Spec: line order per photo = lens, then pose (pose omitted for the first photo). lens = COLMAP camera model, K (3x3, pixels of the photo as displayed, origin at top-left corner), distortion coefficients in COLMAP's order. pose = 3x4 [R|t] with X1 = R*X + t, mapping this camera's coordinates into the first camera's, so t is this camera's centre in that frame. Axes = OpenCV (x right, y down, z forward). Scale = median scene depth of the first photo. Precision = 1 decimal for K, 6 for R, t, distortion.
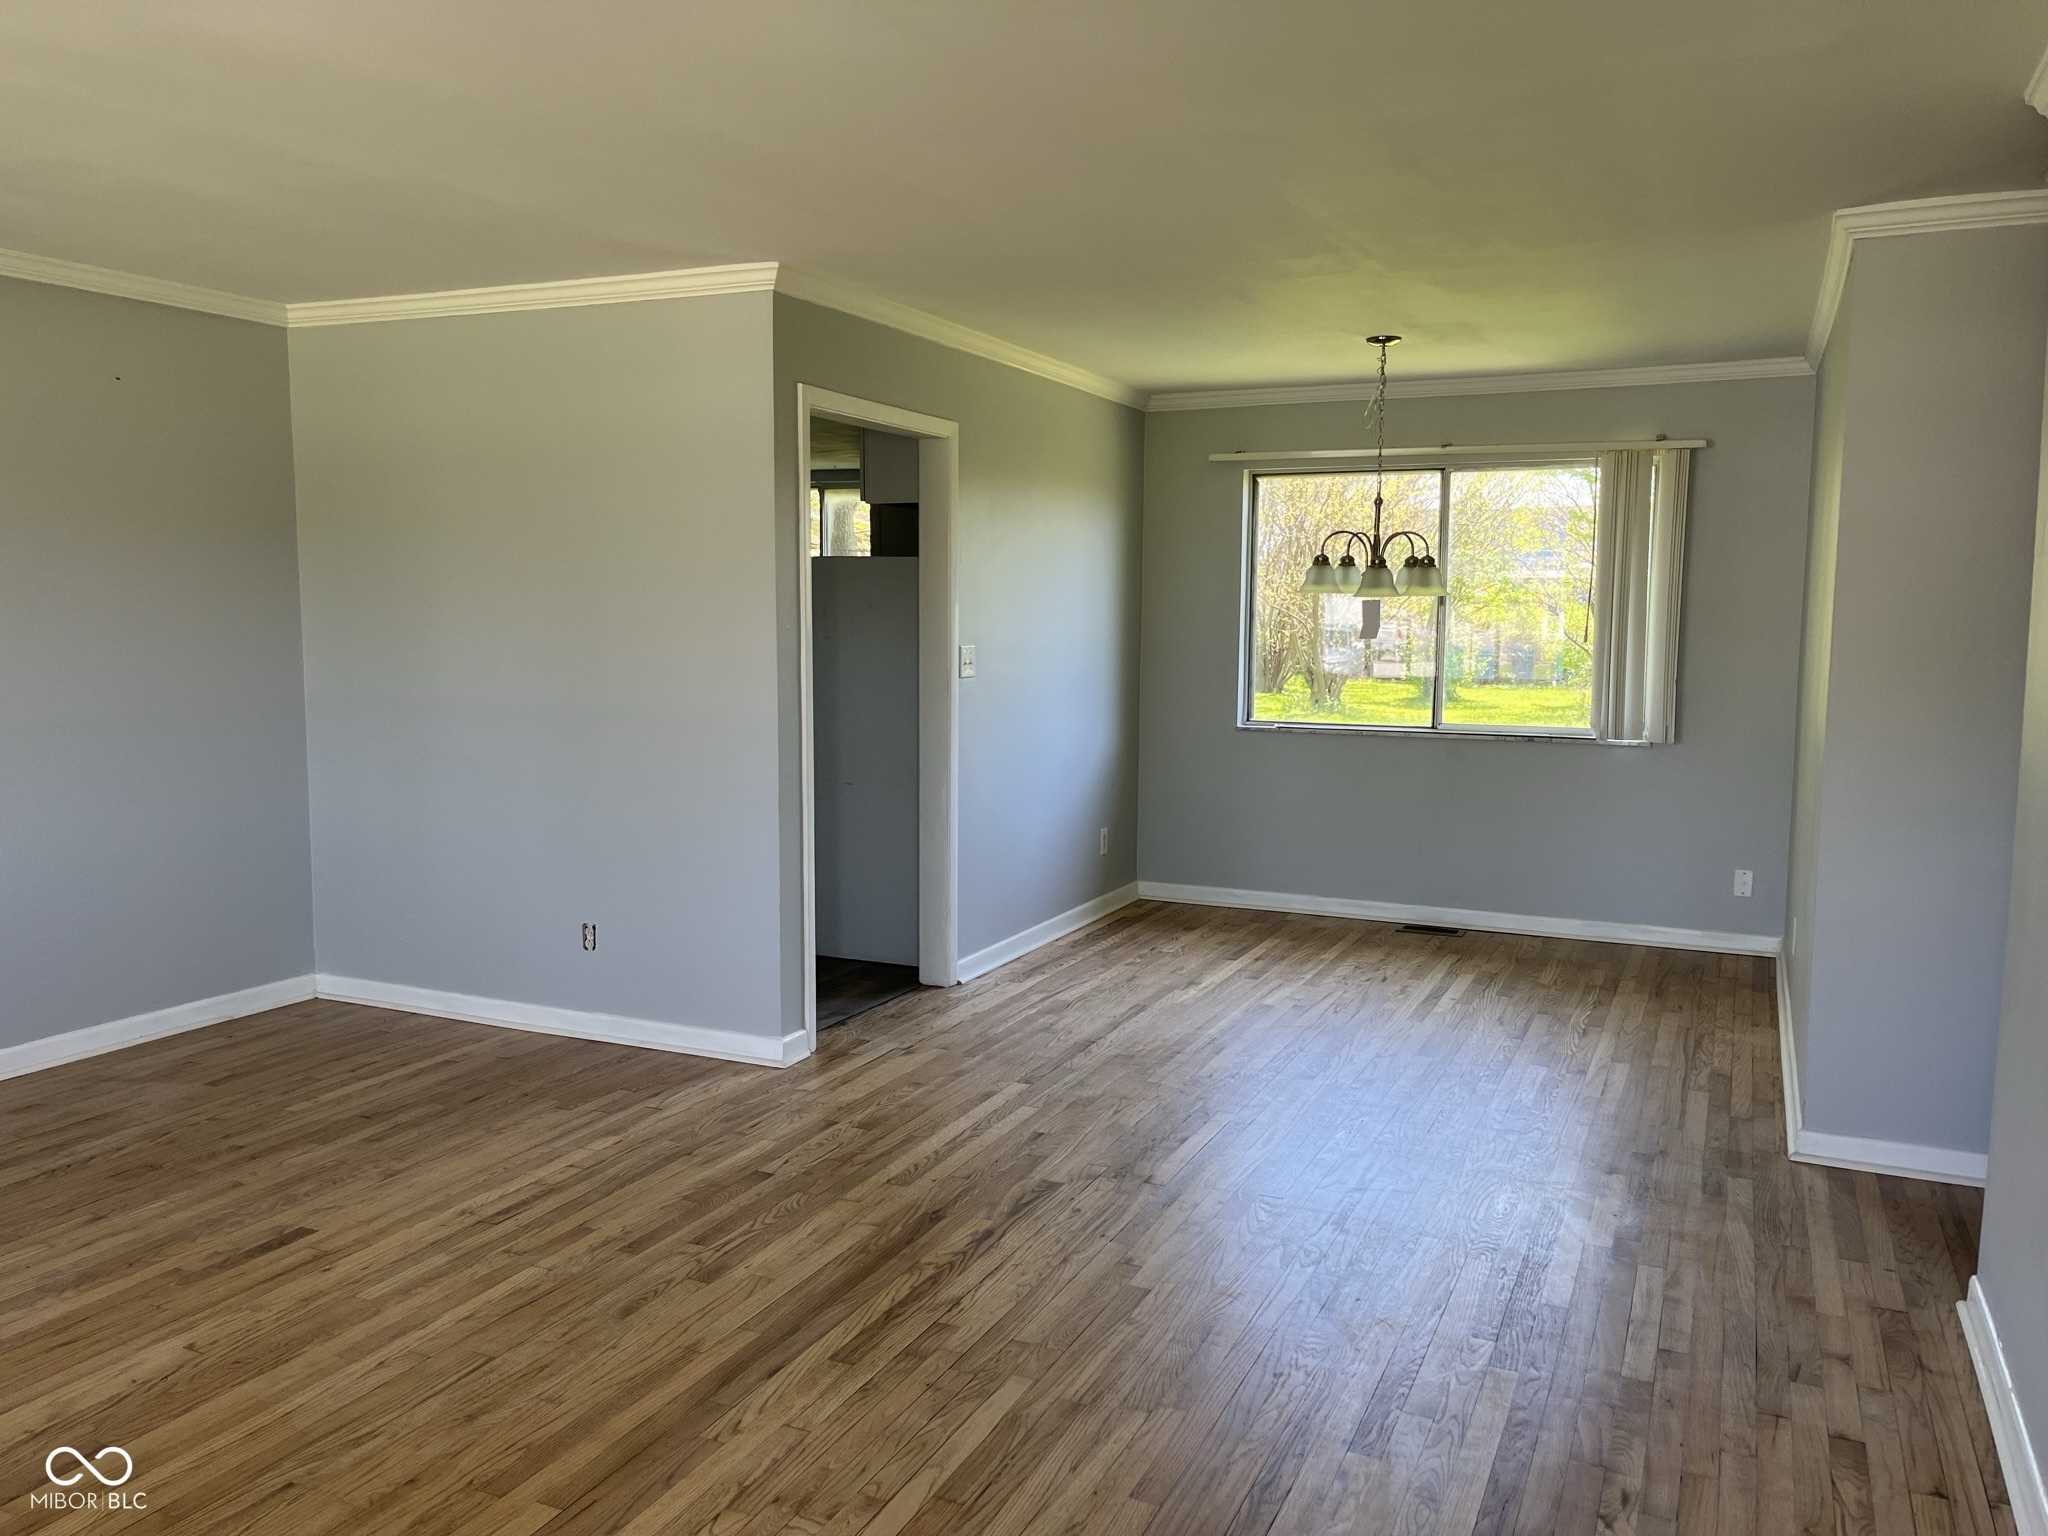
lens RADIAL K [[1528.8, 0, 1024.0], [0, 1528.8, 768.0], [0, 0, 1]] dist [0.020503, -0.004379]
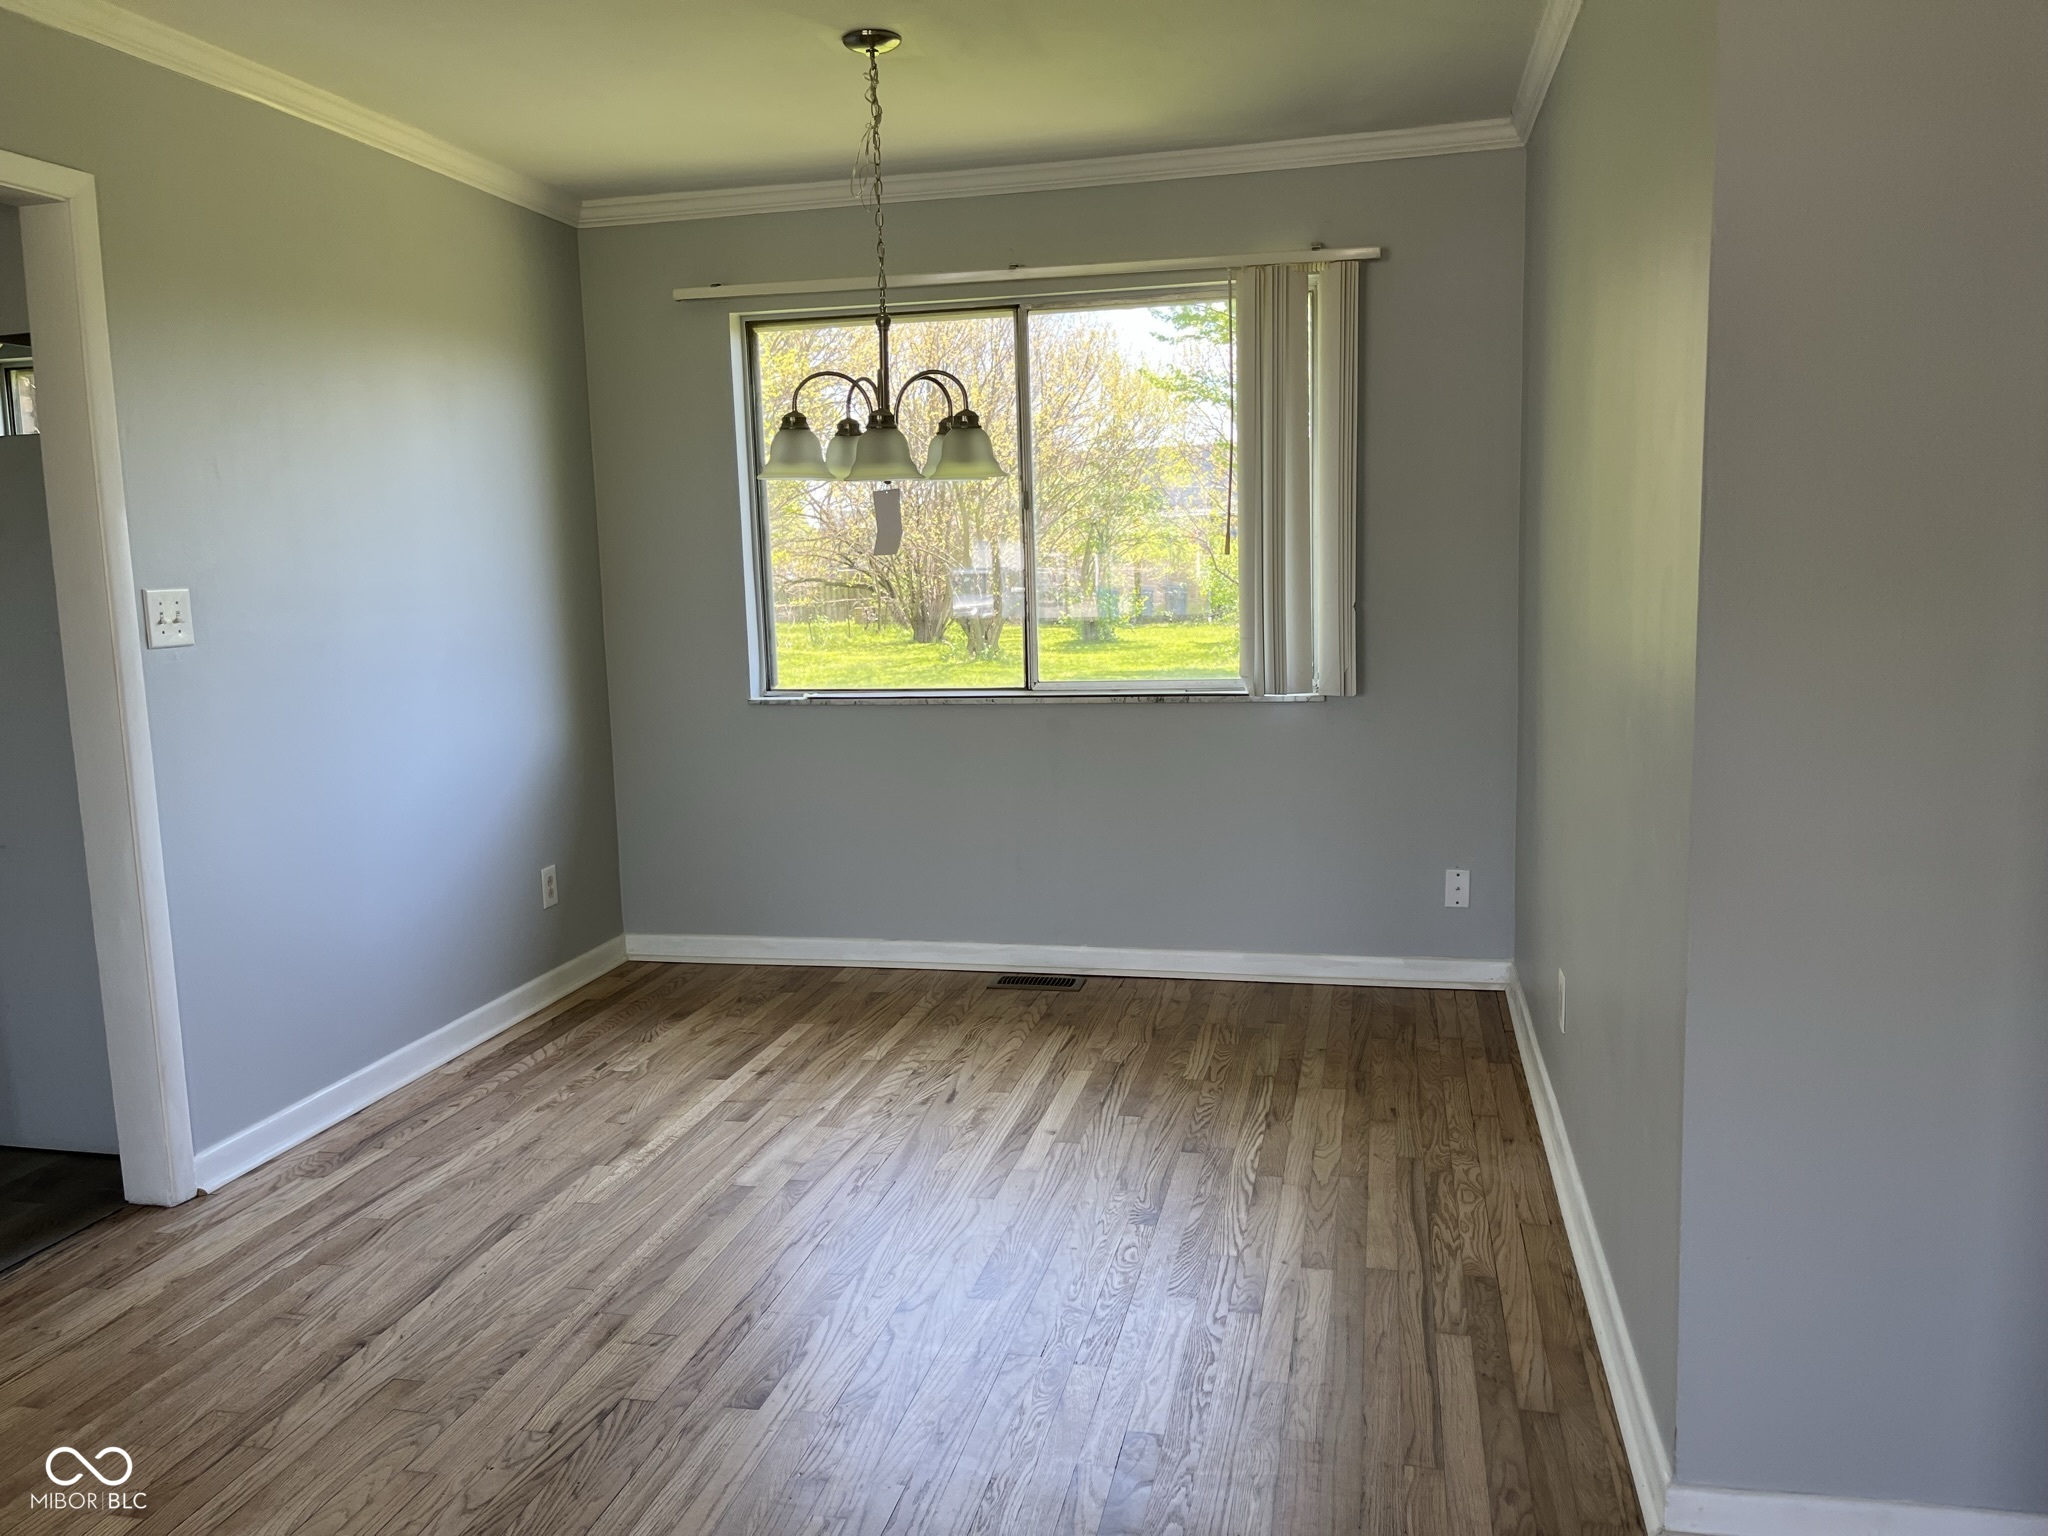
lens RADIAL K [[1528.8, 0, 1024.0], [0, 1528.8, 768.0], [0, 0, 1]] dist [0.020503, -0.004379]
pose [[0.976887, -0.063304, 0.204165, 0.143367], [0.056971, 0.997699, 0.036757, -0.018443], [-0.206022, -0.024276, 0.978246, 0.378137]]
